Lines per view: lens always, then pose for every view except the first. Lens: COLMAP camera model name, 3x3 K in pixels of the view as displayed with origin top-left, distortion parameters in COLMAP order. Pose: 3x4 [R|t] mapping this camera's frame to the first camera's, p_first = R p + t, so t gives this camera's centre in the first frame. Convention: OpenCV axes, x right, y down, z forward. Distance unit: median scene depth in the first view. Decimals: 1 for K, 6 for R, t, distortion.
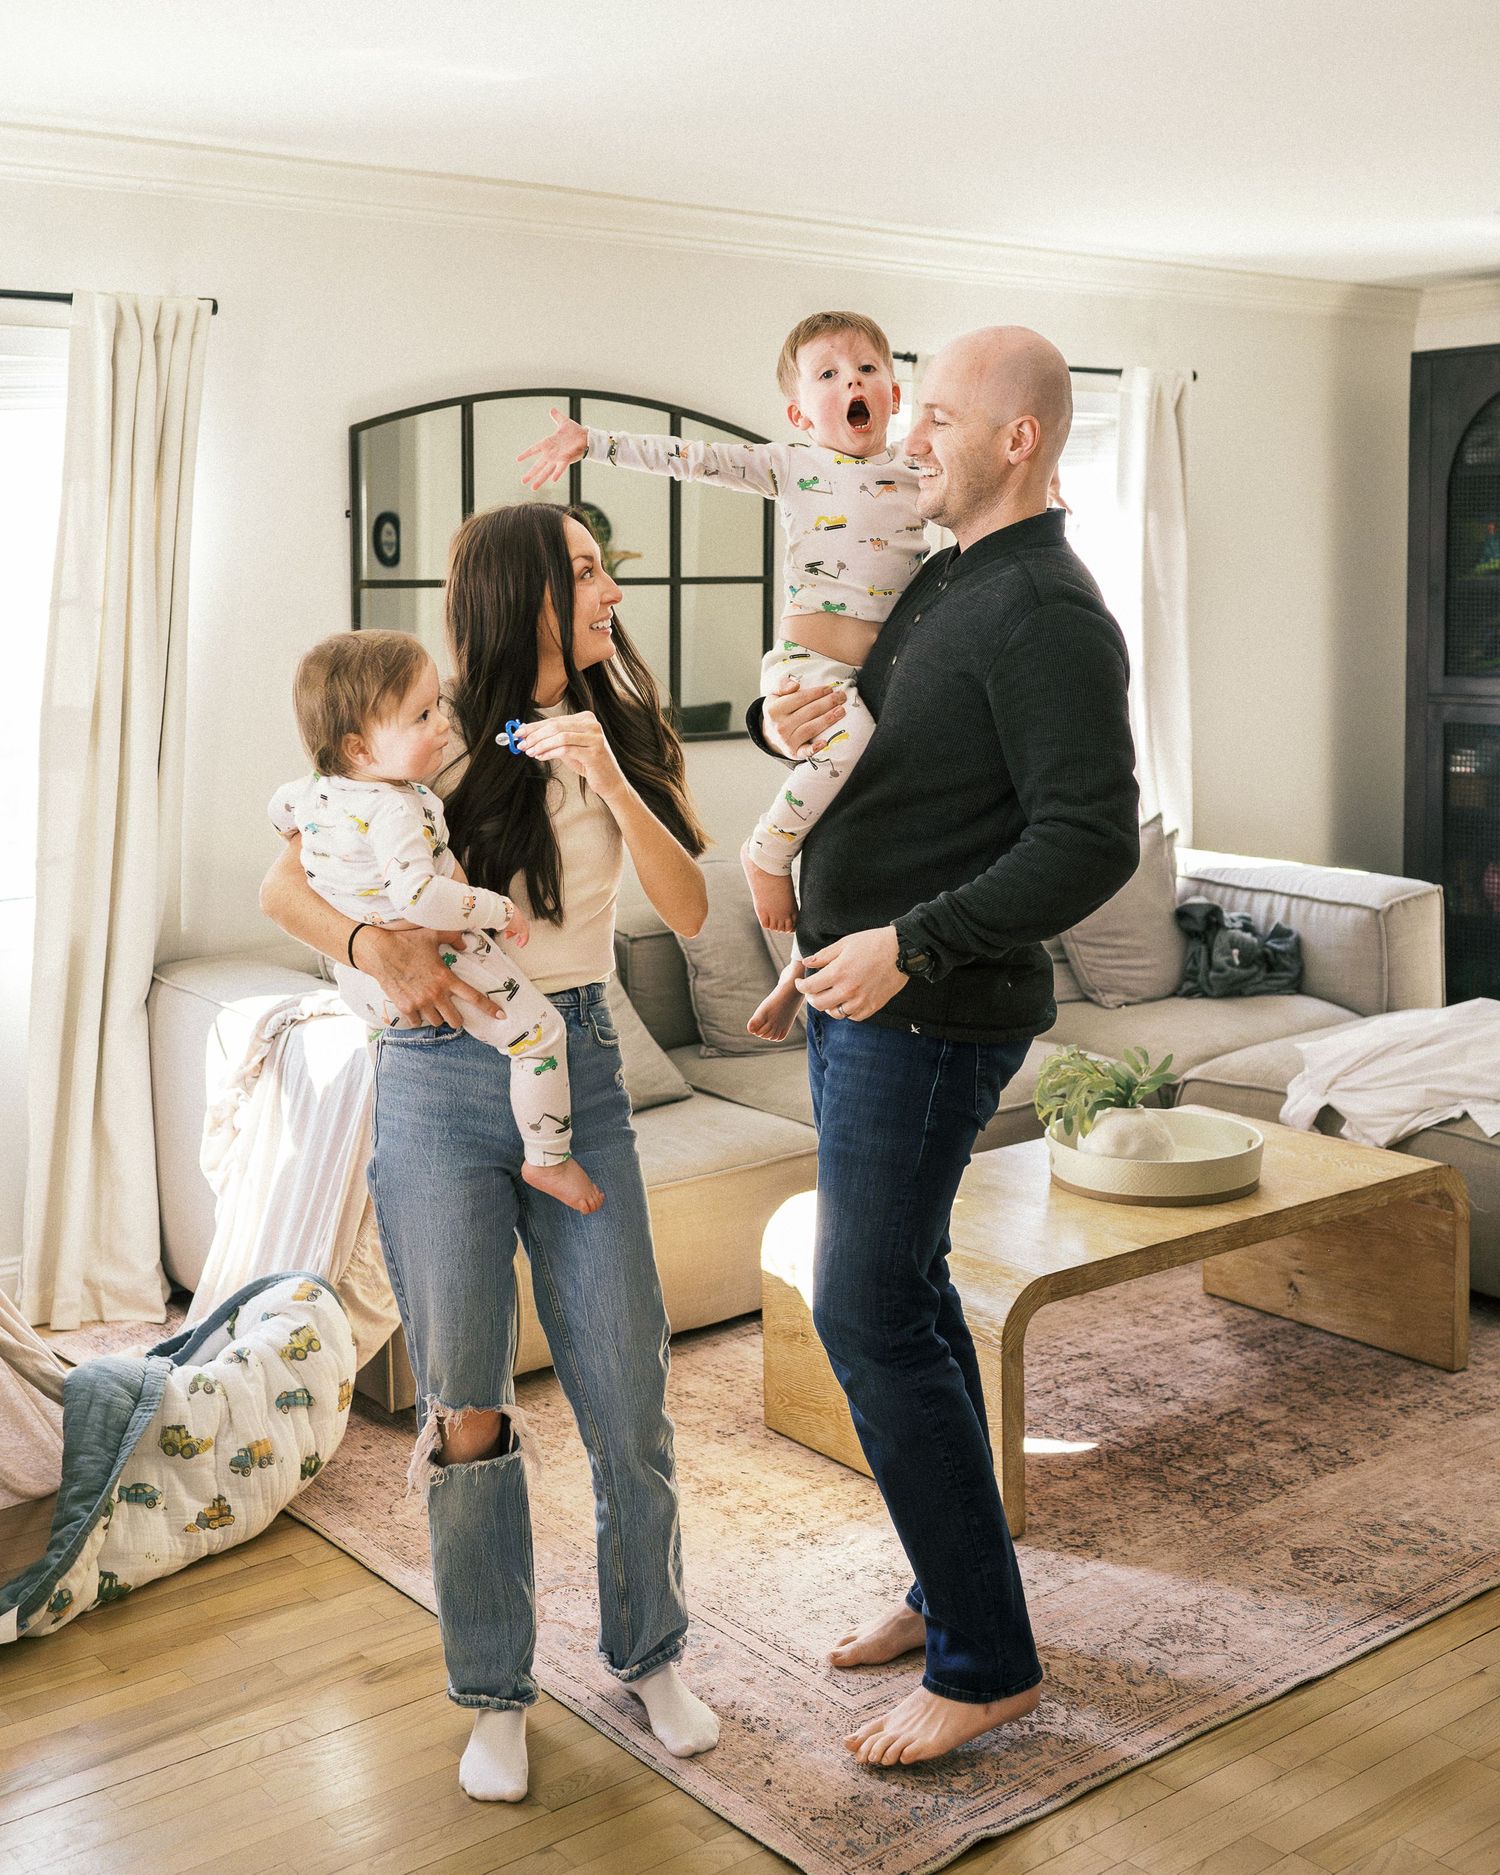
lens RADIAL K [[2201.1, 0, 731.1], [0, 2201.1, 743.1], [0, 0, 1]] dist [-0.000201, -0.001086]
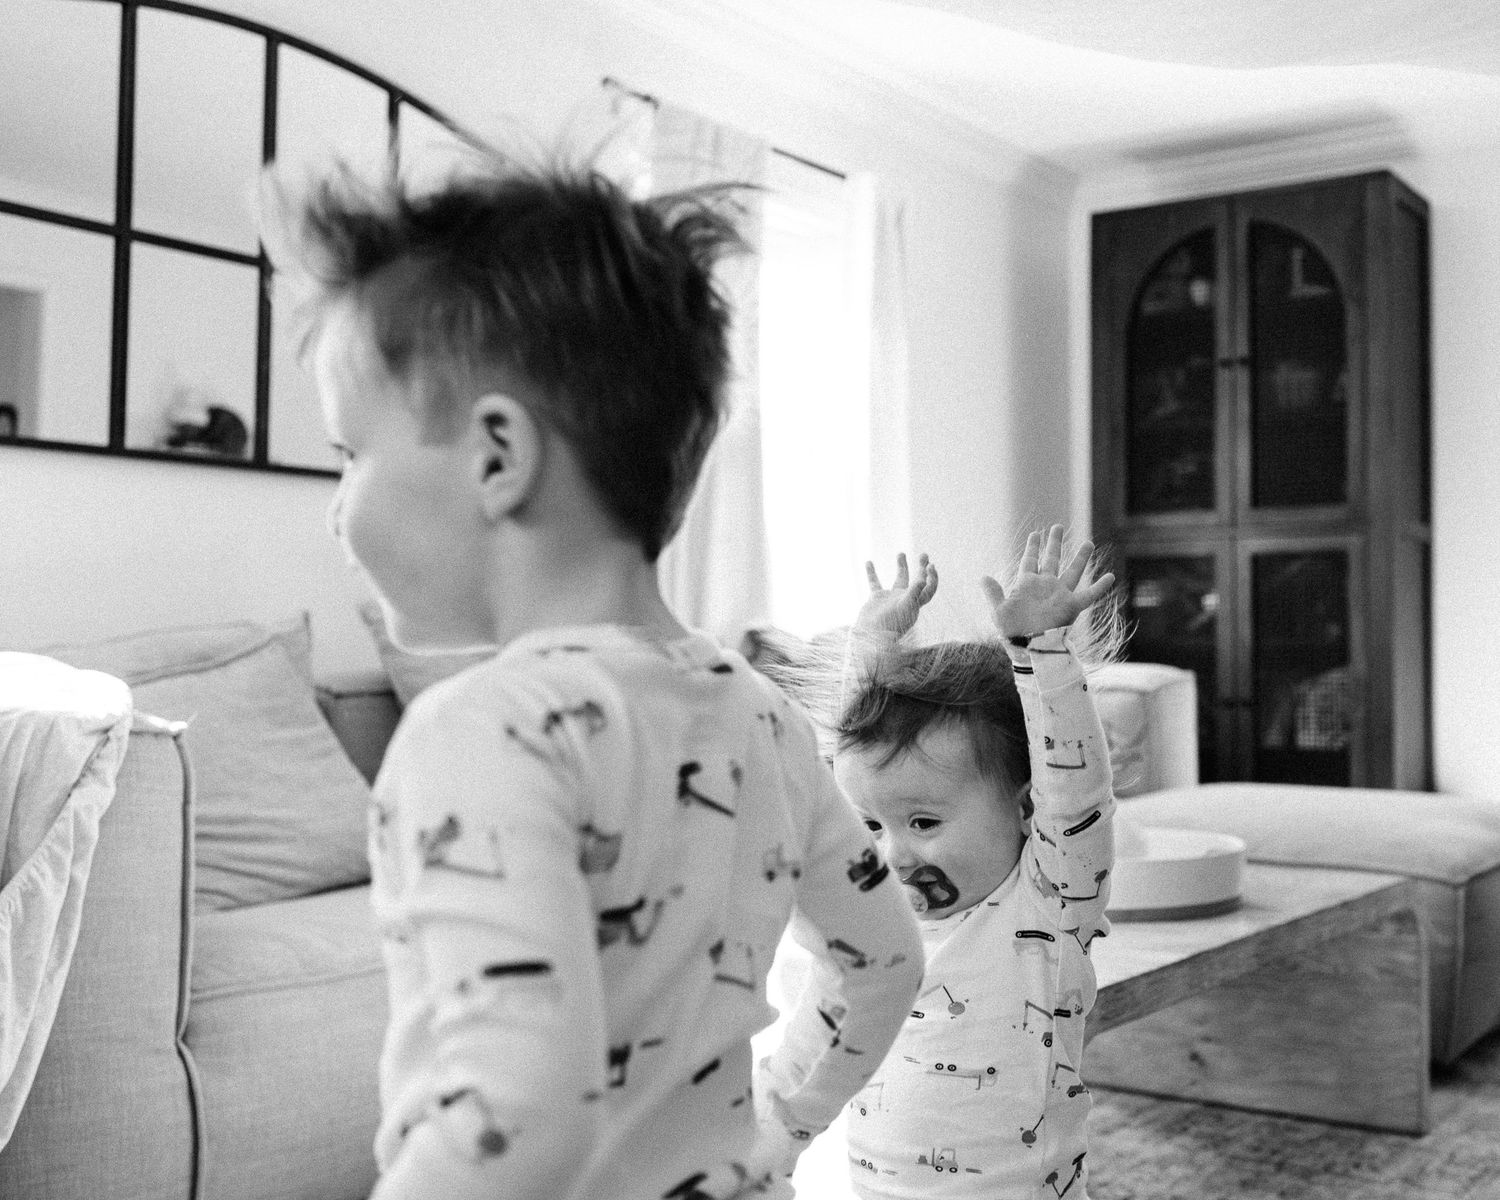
lens RADIAL K [[1703.3, 0, 917.4], [0, 1703.3, 597.4], [0, 0, 1]] dist [0.012114, -0.029209]
pose [[0.942719, 0.021681, 0.332883, -0.069858], [0.013377, 0.994626, -0.102665, 0.157691], [-0.333320, 0.101237, 0.937363, 0.472828]]
